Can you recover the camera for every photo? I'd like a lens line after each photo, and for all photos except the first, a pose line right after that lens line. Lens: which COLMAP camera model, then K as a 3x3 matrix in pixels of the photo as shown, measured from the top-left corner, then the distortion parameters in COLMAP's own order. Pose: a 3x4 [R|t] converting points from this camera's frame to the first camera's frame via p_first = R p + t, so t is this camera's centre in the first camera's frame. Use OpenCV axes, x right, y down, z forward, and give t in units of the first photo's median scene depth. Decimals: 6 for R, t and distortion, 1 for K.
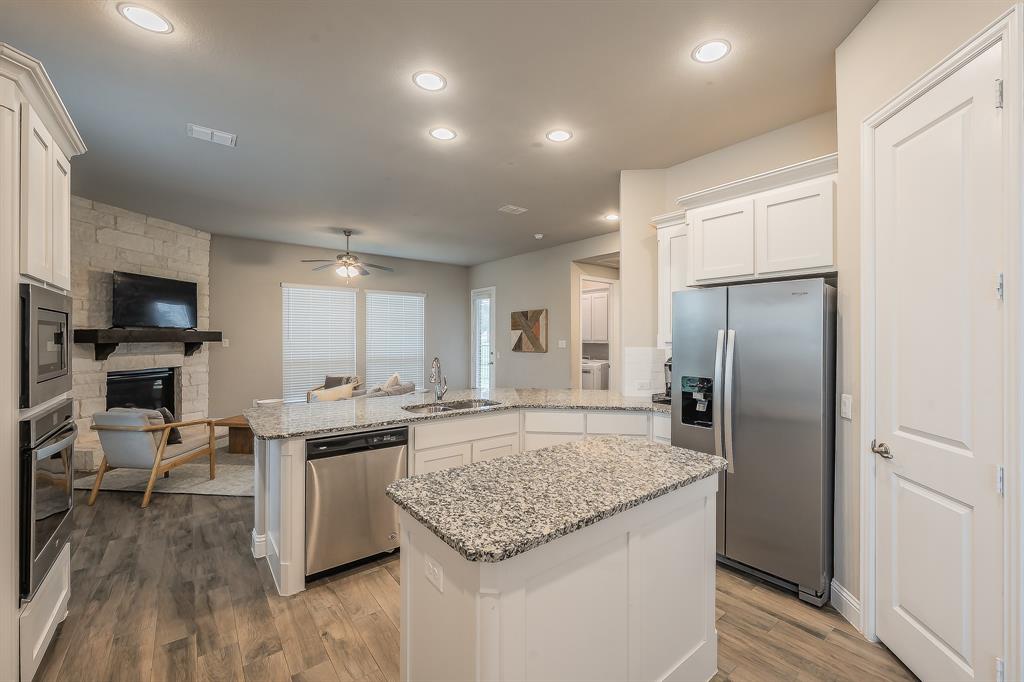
lens RADIAL K [[418.7, 0, 538.2], [0, 418.7, 336.3], [0, 0, 1]] dist [0.001961, 0.000854]
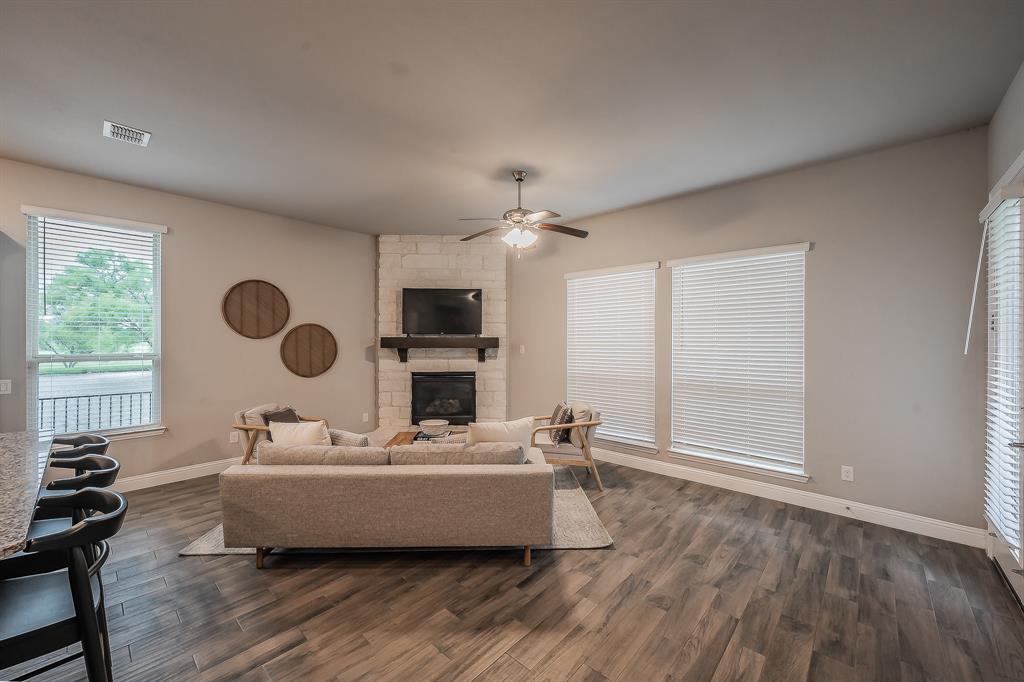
lens RADIAL K [[401.6, 0, 513.4], [0, 401.6, 342.8], [0, 0, 1]] dist [0.003835, -0.000336]
pose [[0.127724, 0.004364, -0.991800, 0.162517], [0.003531, 0.999982, 0.004854, -0.004135], [0.991804, -0.004122, 0.127706, 1.083683]]
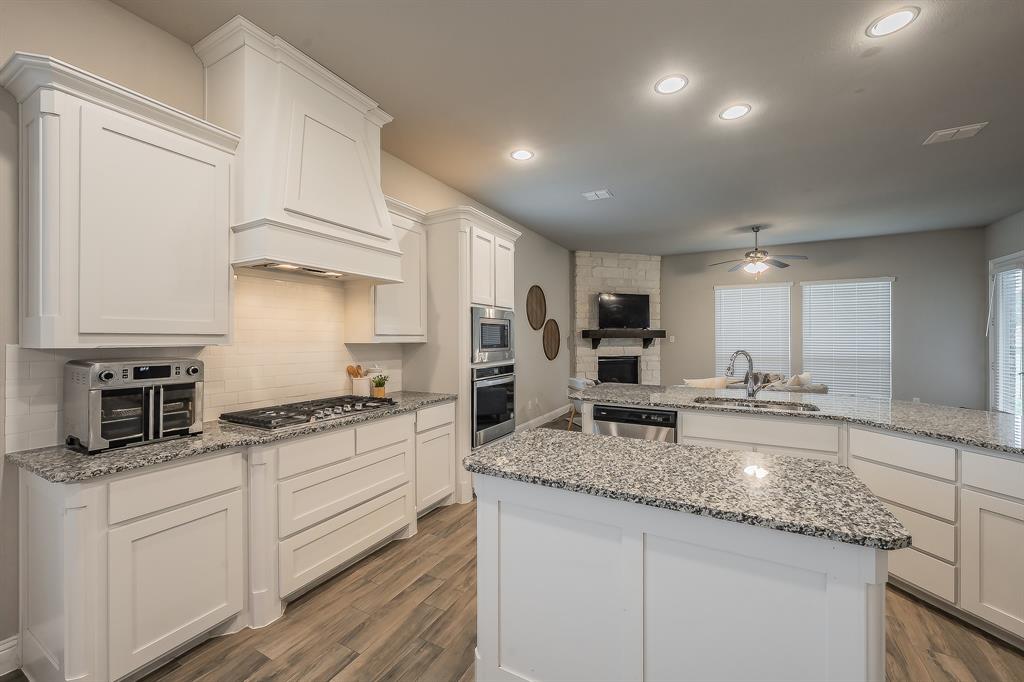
lens RADIAL K [[401.6, 0, 516.0], [0, 401.6, 337.1], [0, 0, 1]] dist [0.003835, -0.000336]
pose [[0.379158, -0.004933, -0.925319, 0.255640], [0.005761, 0.999979, -0.002971, 0.013195], [0.925314, -0.004204, 0.379178, 0.122331]]
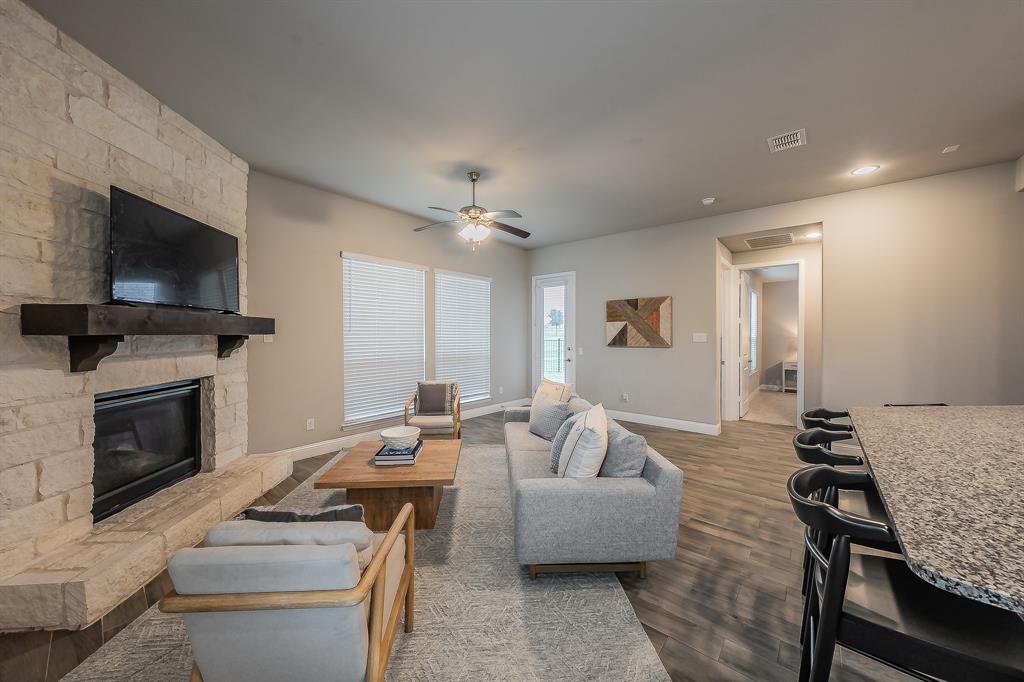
lens RADIAL K [[359.5, 0, 513.0], [0, 359.5, 337.5], [0, 0, 1]] dist [-0.000192, 0.000323]
pose [[0.985214, -0.002173, 0.171316, -0.581334], [-0.000168, 0.999907, 0.013647, 0.011759], [-0.171329, -0.013474, 0.985122, 0.474336]]
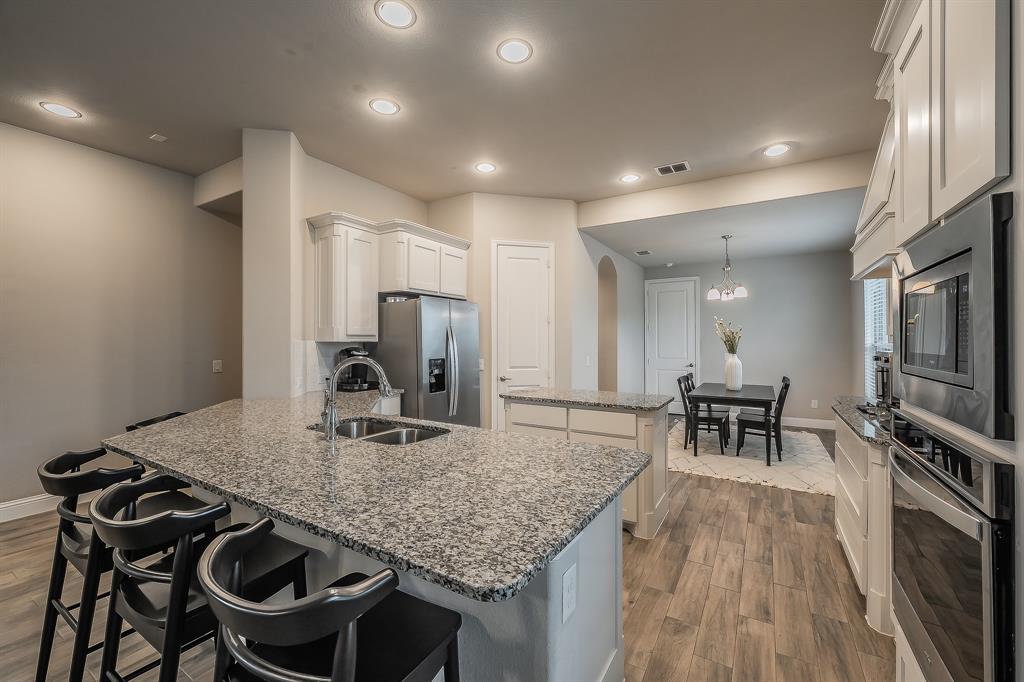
lens RADIAL K [[401.6, 0, 517.3], [0, 401.6, 343.3], [0, 0, 1]] dist [0.003835, -0.000336]
pose [[-0.321052, -0.012935, 0.946973, -0.536218], [-0.005921, 0.999915, 0.011651, 0.014134], [-0.947043, -0.001866, -0.321101, 0.624259]]
